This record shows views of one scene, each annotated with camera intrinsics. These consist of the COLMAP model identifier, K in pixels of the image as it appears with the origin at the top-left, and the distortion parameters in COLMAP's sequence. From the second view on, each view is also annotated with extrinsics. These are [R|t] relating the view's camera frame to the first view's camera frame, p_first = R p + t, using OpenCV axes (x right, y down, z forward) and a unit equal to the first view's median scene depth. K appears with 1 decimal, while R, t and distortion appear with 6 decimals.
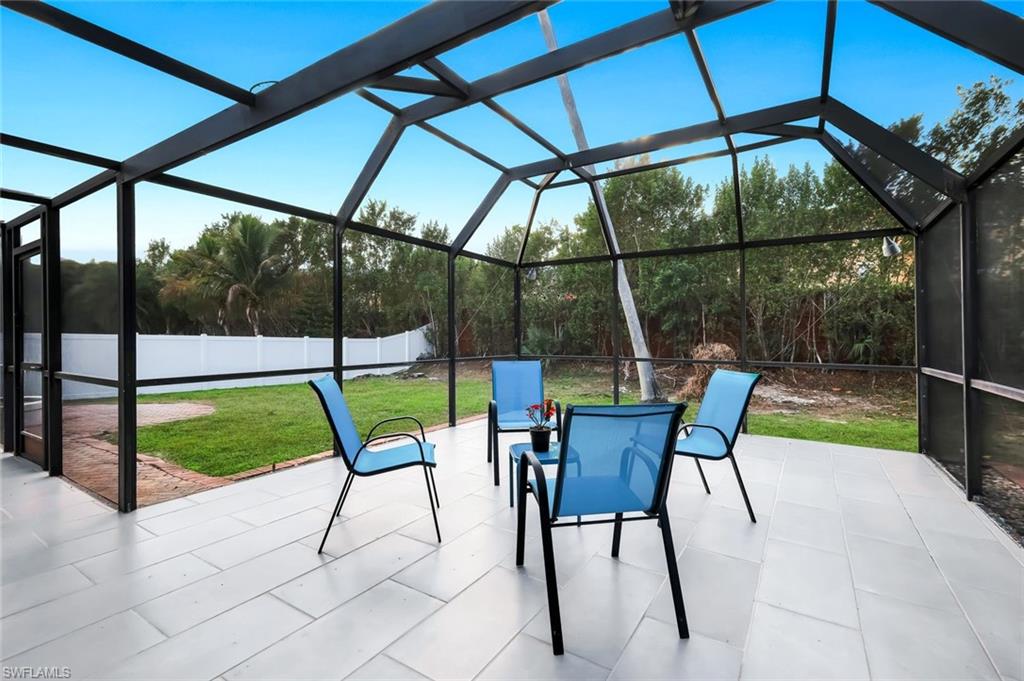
lens RADIAL K [[455.7, 0, 515.0], [0, 455.7, 337.0], [0, 0, 1]] dist [0.013650, 0.000622]
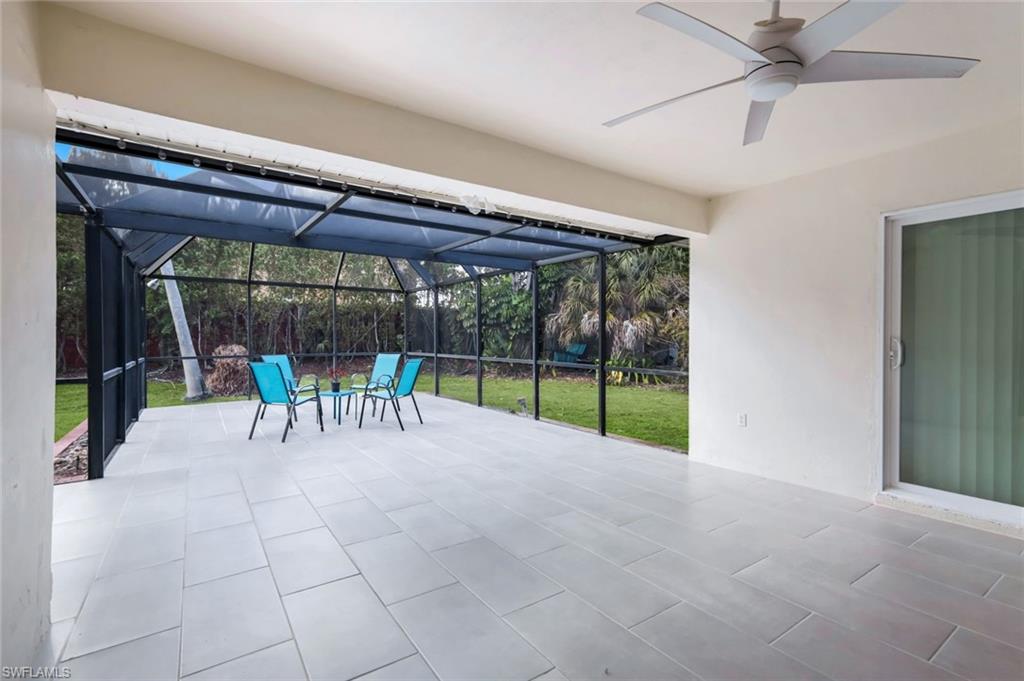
lens RADIAL K [[455.7, 0, 502.3], [0, 455.7, 337.6], [0, 0, 1]] dist [0.013650, 0.000622]
pose [[0.409414, -0.005315, 0.912333, -0.318049], [0.006998, 0.999972, 0.002685, -0.002663], [-0.912322, 0.005285, 0.409440, -0.113218]]
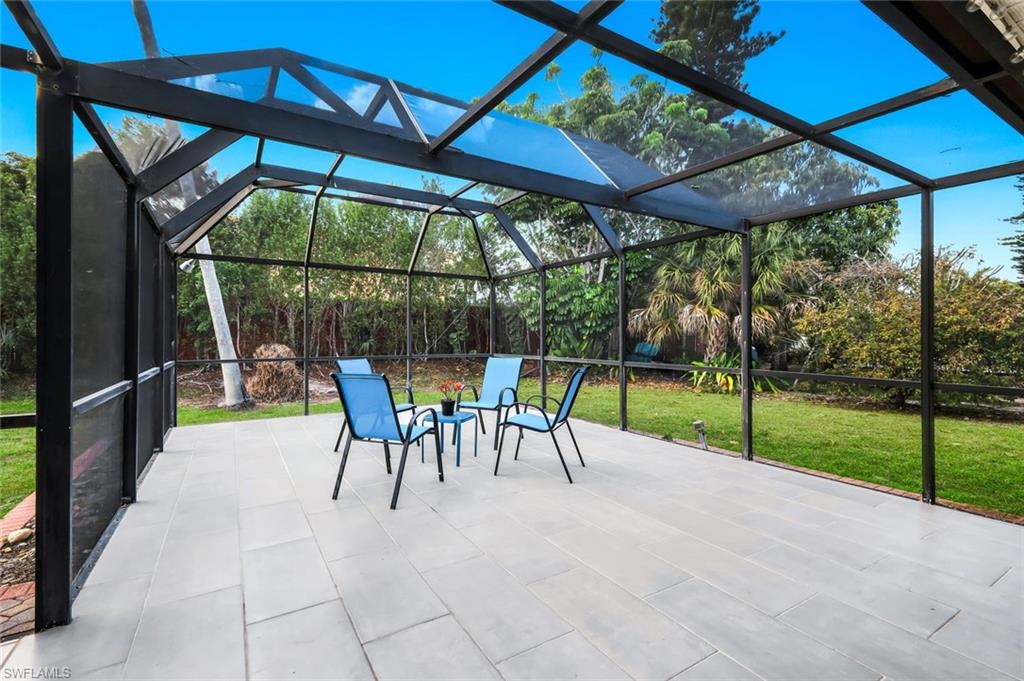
lens RADIAL K [[455.7, 0, 513.0], [0, 455.7, 332.4], [0, 0, 1]] dist [0.013650, 0.000622]
pose [[0.443682, 0.005223, 0.896169, -0.235274], [0.006155, 0.999942, -0.008875, -0.000564], [-0.896163, 0.009453, 0.443624, 0.031454]]
